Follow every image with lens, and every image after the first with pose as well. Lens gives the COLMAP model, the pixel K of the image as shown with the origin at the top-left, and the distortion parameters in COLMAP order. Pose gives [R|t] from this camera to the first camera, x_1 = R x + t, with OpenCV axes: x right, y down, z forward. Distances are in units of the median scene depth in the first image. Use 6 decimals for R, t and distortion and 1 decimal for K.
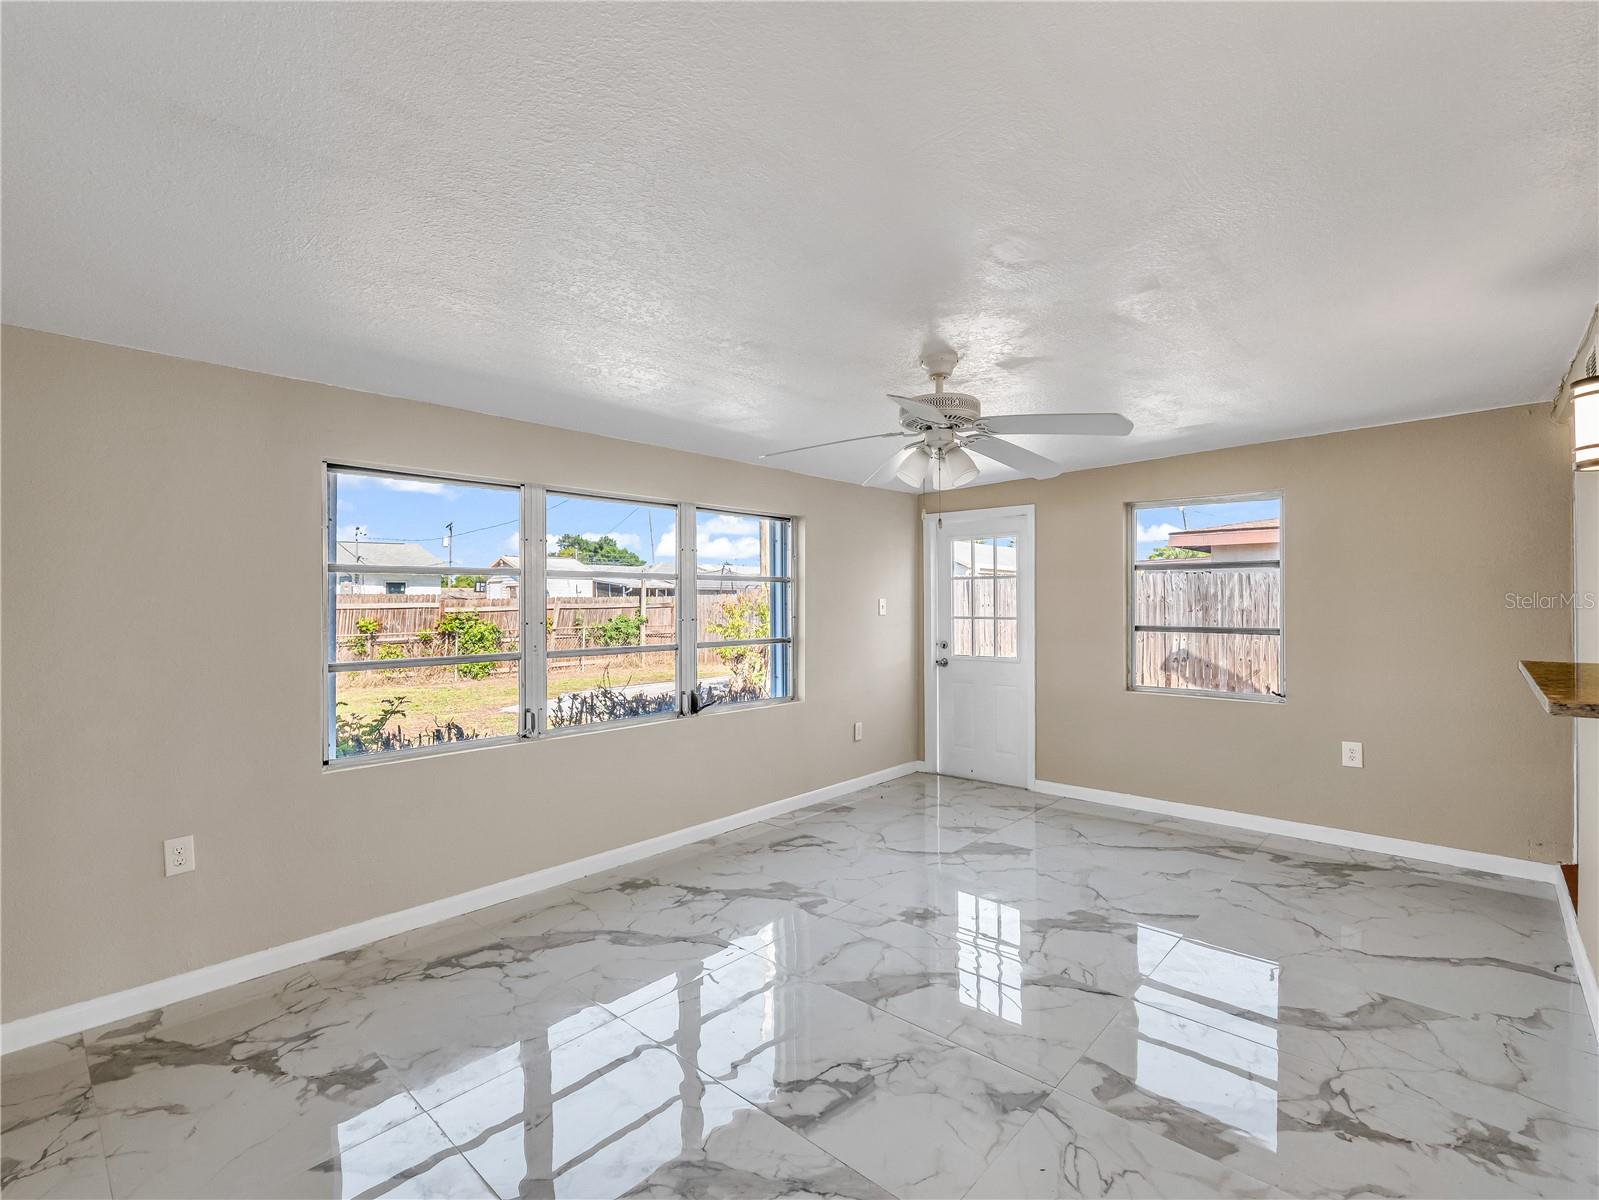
lens RADIAL K [[737.6, 0, 791.9], [0, 737.6, 555.5], [0, 0, 1]] dist [-0.023108, 0.004481]
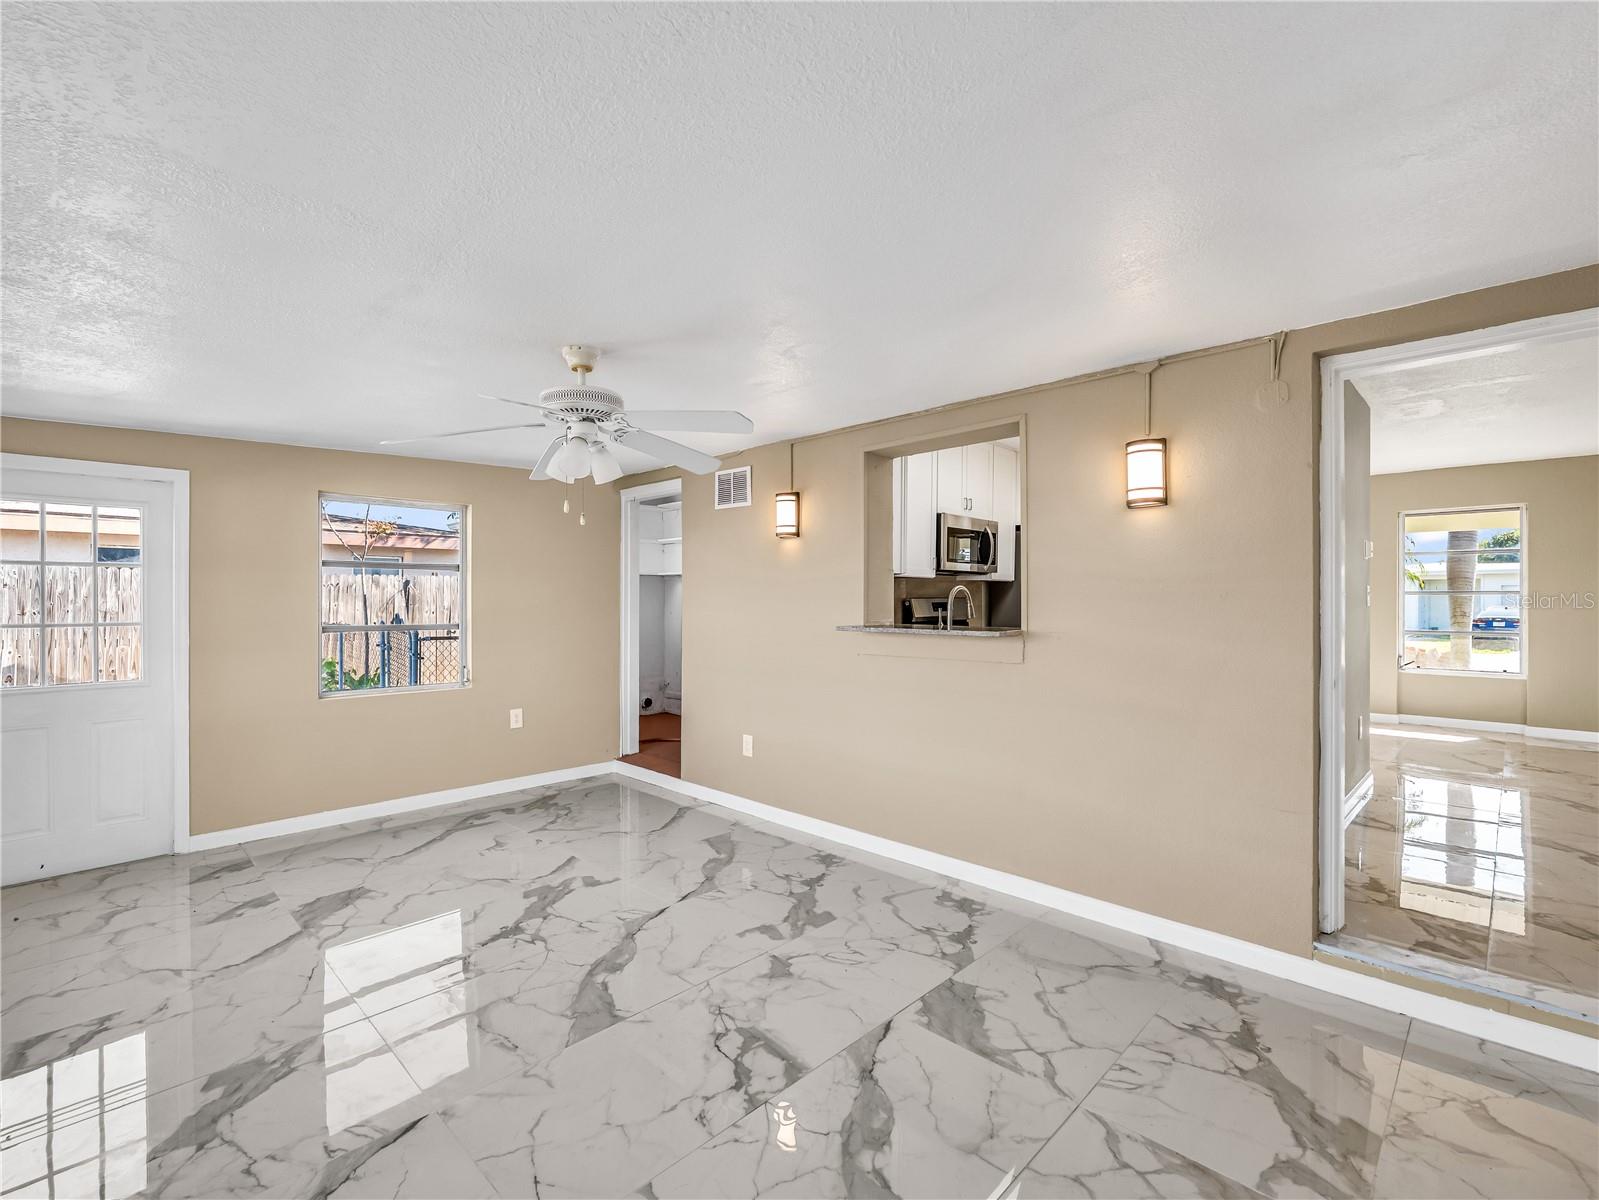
lens RADIAL K [[738.9, 0, 799.5], [0, 738.9, 600.0], [0, 0, 1]] dist [-0.007442, -0.000145]
pose [[0.022369, 0.000522, 0.999750, -0.625055], [-0.059929, 0.998202, 0.000820, 0.037908], [-0.997952, -0.059932, 0.022360, 0.573982]]
